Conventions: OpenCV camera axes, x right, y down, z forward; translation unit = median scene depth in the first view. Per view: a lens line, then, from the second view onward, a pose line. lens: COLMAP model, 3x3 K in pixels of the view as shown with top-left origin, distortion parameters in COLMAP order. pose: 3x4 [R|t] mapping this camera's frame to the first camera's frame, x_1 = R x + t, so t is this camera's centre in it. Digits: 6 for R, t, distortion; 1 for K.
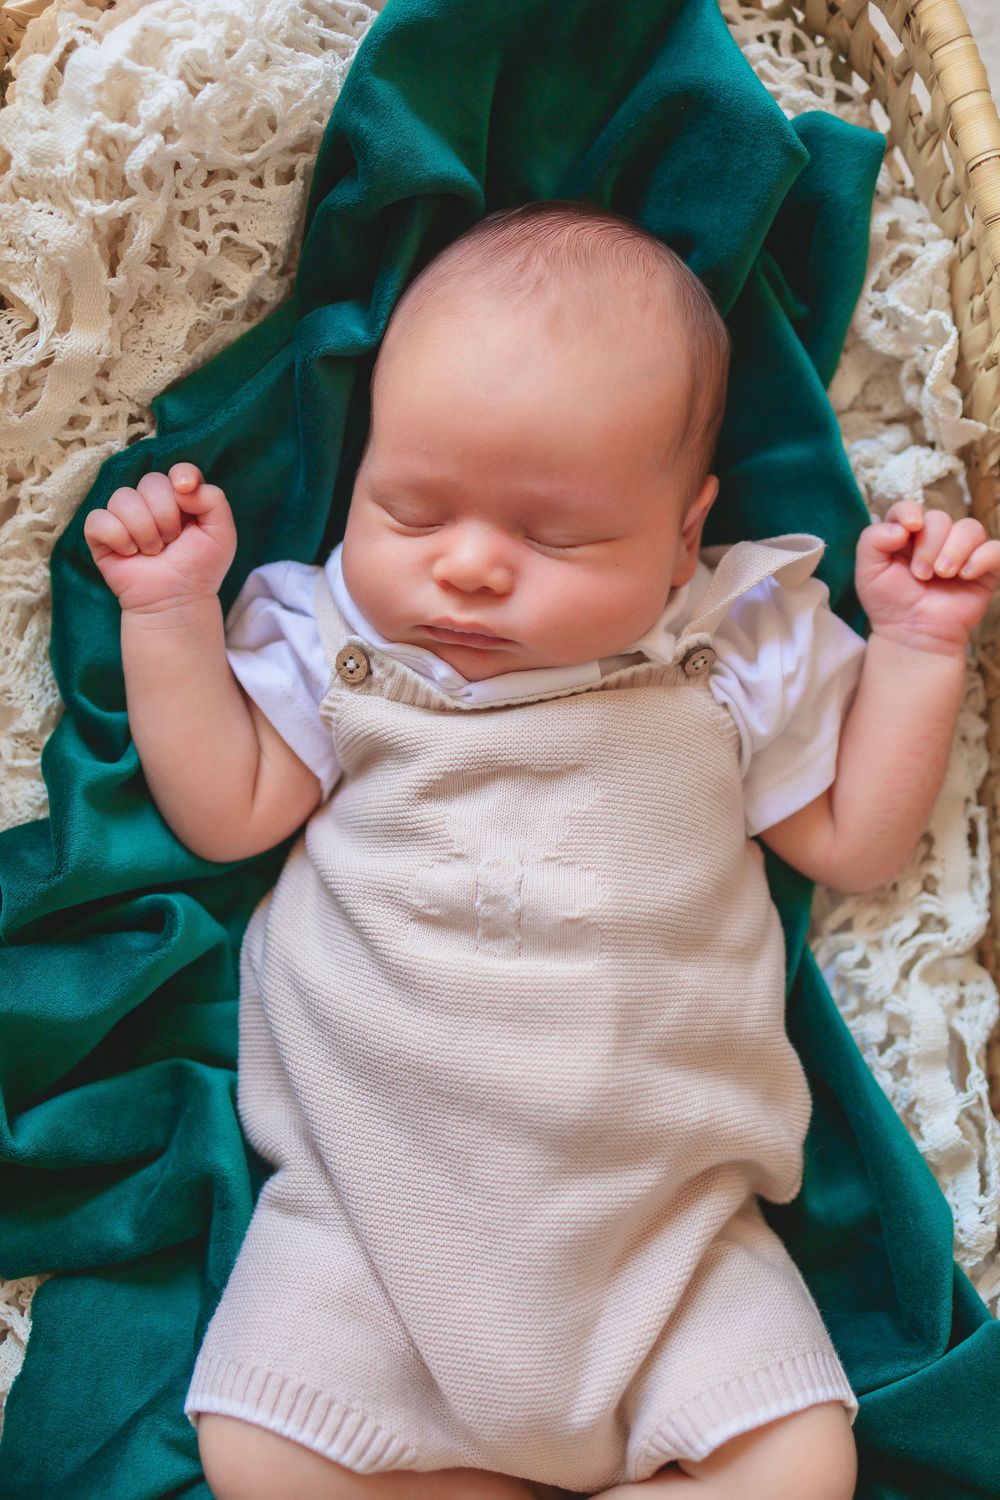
lens RADIAL K [[1555.9, 0, 500.0], [0, 1555.9, 750.0], [0, 0, 1]] dist [0.019250, 0.016709]
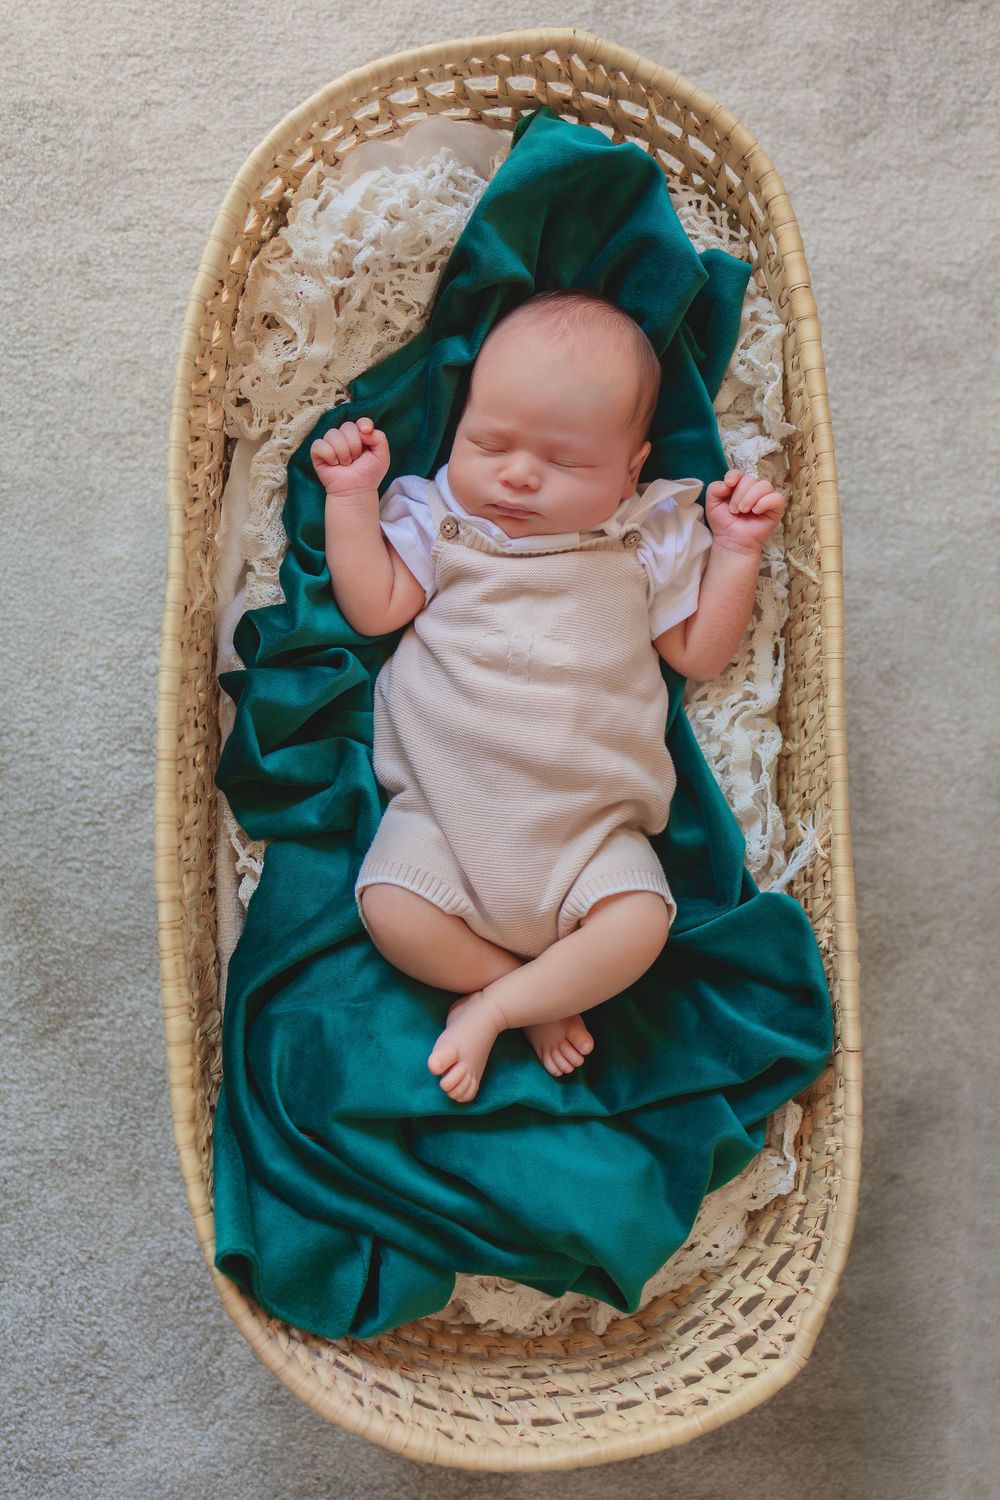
lens RADIAL K [[1315.0, 0, 500.0], [0, 1315.0, 750.0], [0, 0, 1]] dist [-0.010122, 0.000844]
pose [[0.997872, 0.062735, 0.017794, -0.043906], [-0.063490, 0.996939, 0.045617, 0.130662], [-0.014878, -0.046649, 0.998801, -0.591201]]
